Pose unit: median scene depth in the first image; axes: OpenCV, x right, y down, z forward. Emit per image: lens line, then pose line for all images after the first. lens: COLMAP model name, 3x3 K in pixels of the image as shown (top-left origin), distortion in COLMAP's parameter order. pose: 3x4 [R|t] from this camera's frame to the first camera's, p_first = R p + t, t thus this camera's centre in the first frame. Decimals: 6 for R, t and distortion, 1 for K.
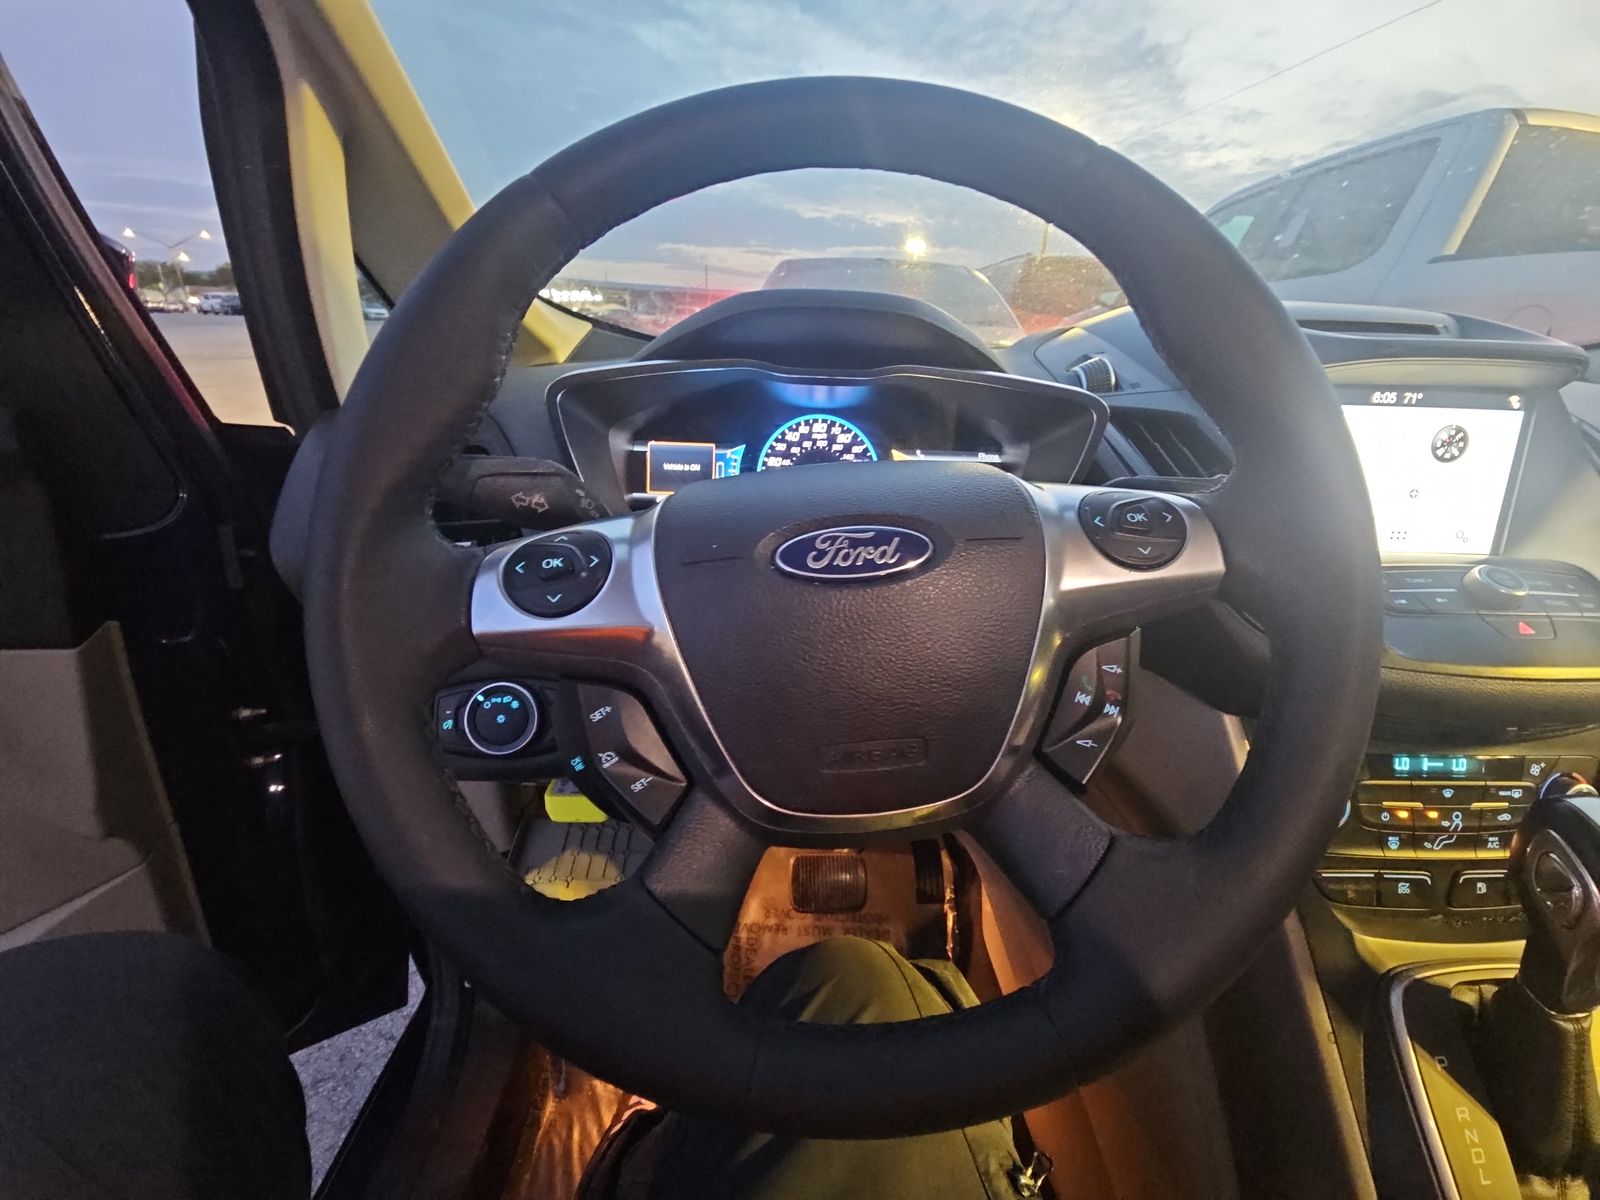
lens RADIAL K [[643.3, 0, 800.0], [0, 643.3, 600.0], [0, 0, 1]] dist [0.003107, -0.011043]
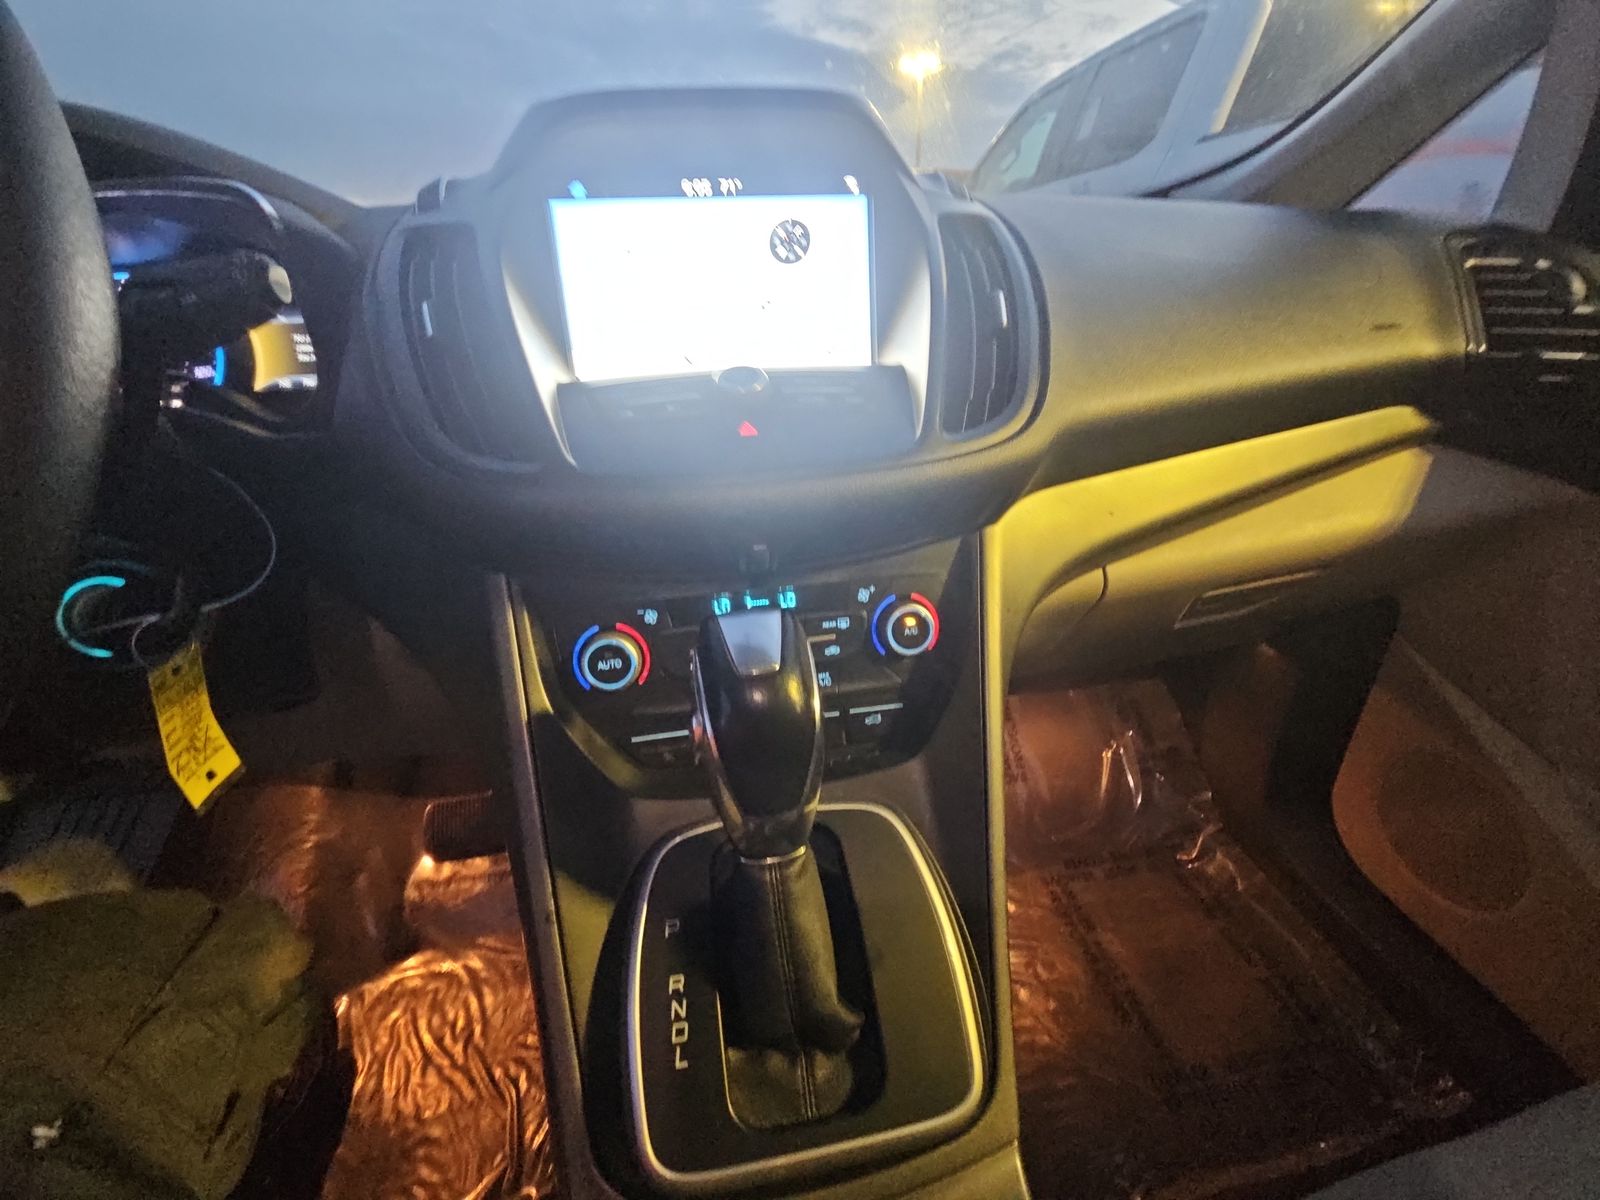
lens RADIAL K [[645.4, 0, 767.7], [0, 645.4, 597.6], [0, 0, 1]] dist [0.001106, 0.000022]
pose [[0.981889, -0.125234, 0.142166, 0.808048], [0.111490, 0.988633, 0.100865, 0.146724], [-0.153181, -0.083188, 0.984690, 0.091152]]
